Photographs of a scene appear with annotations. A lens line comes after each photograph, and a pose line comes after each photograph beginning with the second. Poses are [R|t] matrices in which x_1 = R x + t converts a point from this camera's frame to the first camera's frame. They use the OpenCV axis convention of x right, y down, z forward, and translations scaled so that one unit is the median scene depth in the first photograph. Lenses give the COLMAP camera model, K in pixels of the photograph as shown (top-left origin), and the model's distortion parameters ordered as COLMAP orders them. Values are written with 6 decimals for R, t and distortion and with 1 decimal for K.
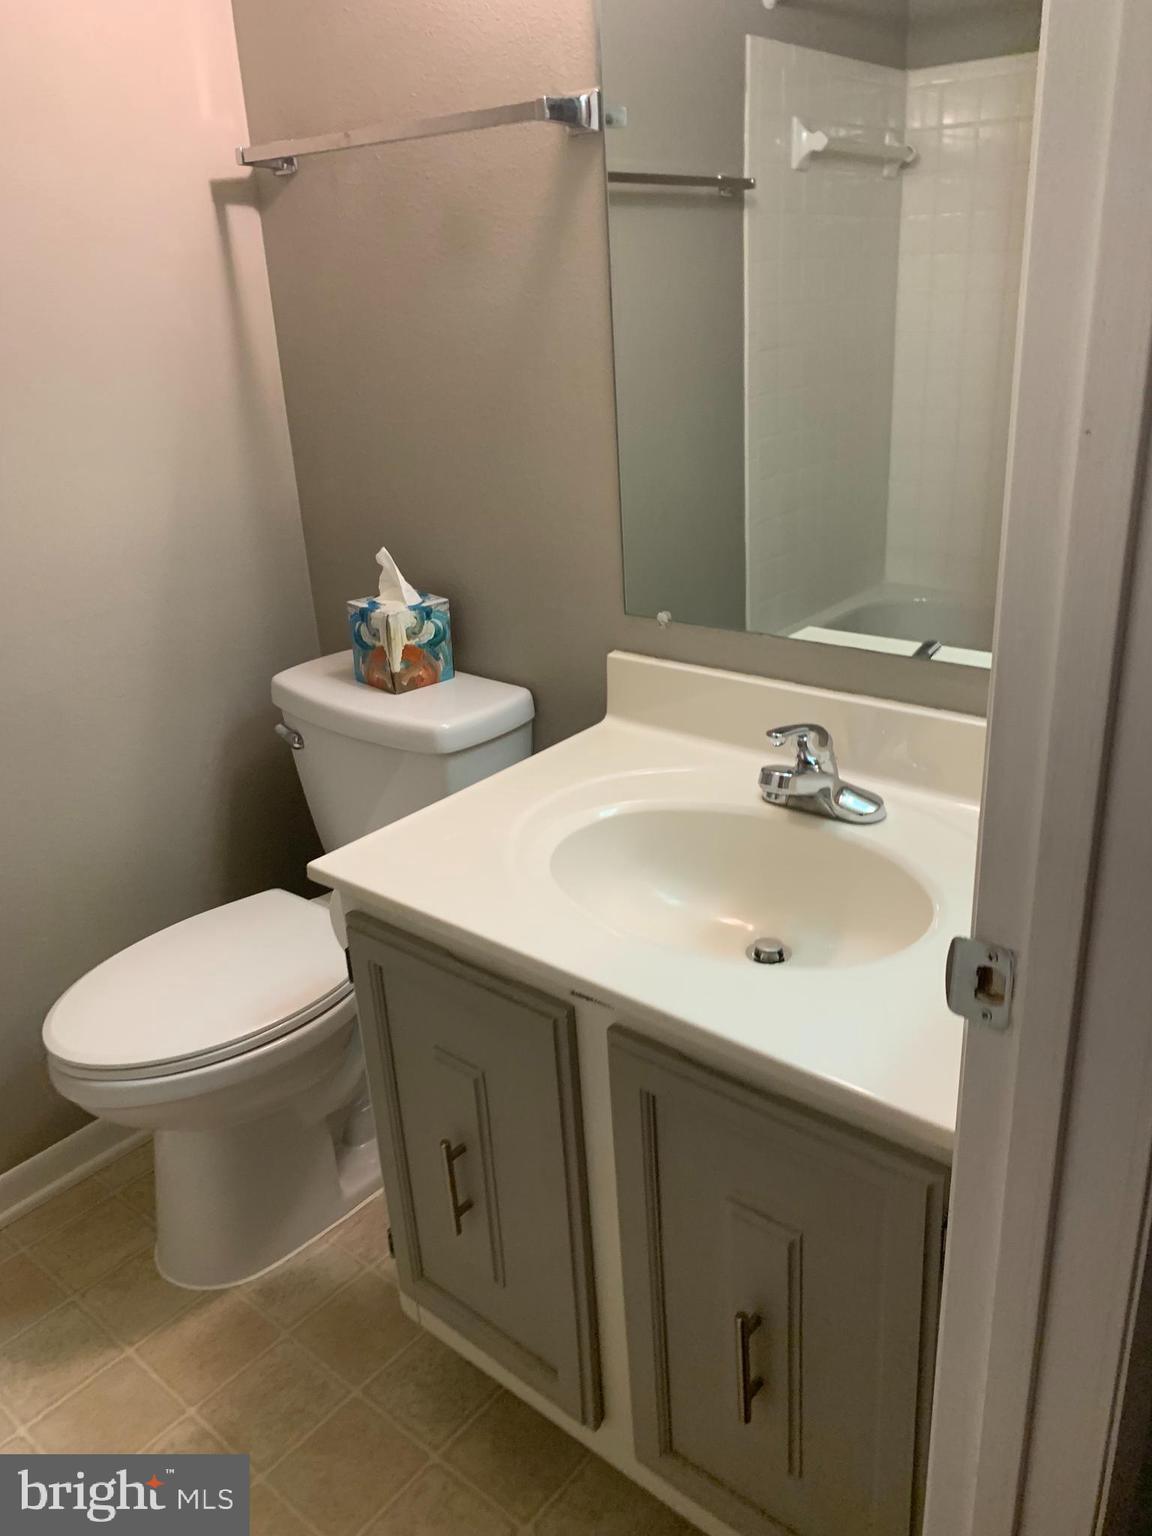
lens RADIAL K [[1176.9, 0, 587.8], [0, 1176.9, 752.2], [0, 0, 1]] dist [0.034431, -0.048102]
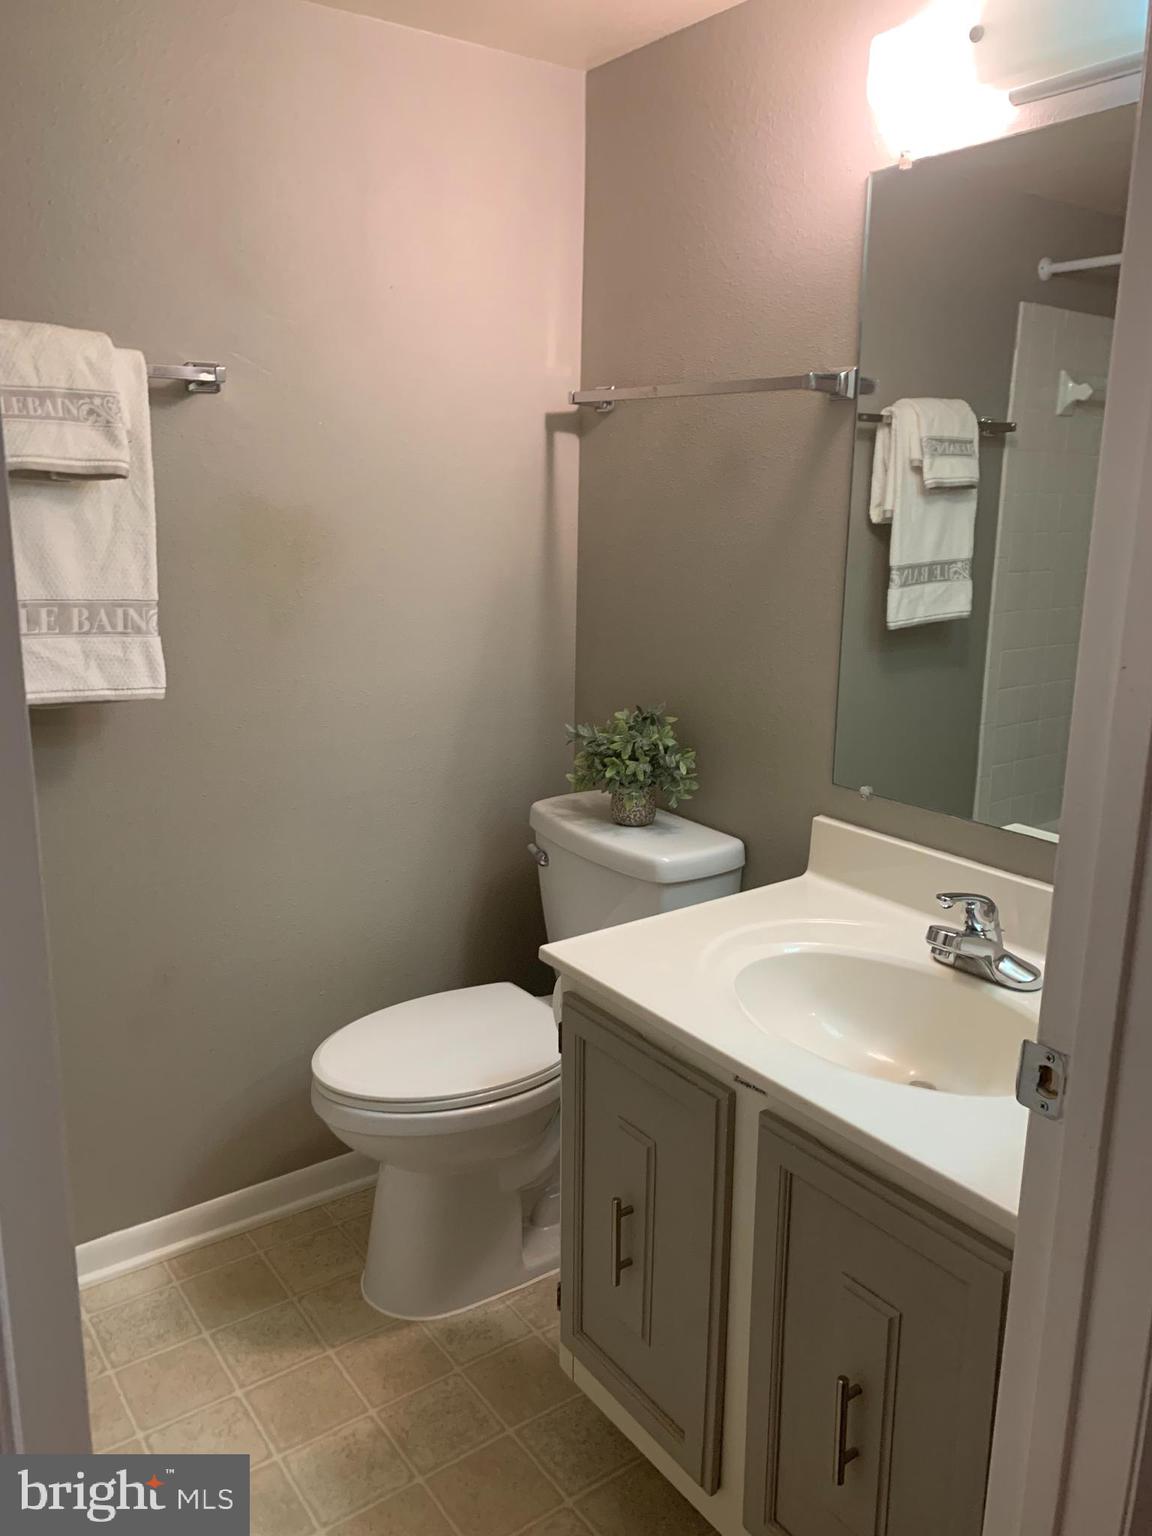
lens RADIAL K [[1176.9, 0, 571.9], [0, 1176.9, 769.2], [0, 0, 1]] dist [0.034431, -0.048102]
pose [[0.967458, 0.118166, -0.223743, 0.042995], [-0.147125, 0.982117, -0.117478, 0.043975], [0.205860, 0.146574, 0.967542, -0.188984]]
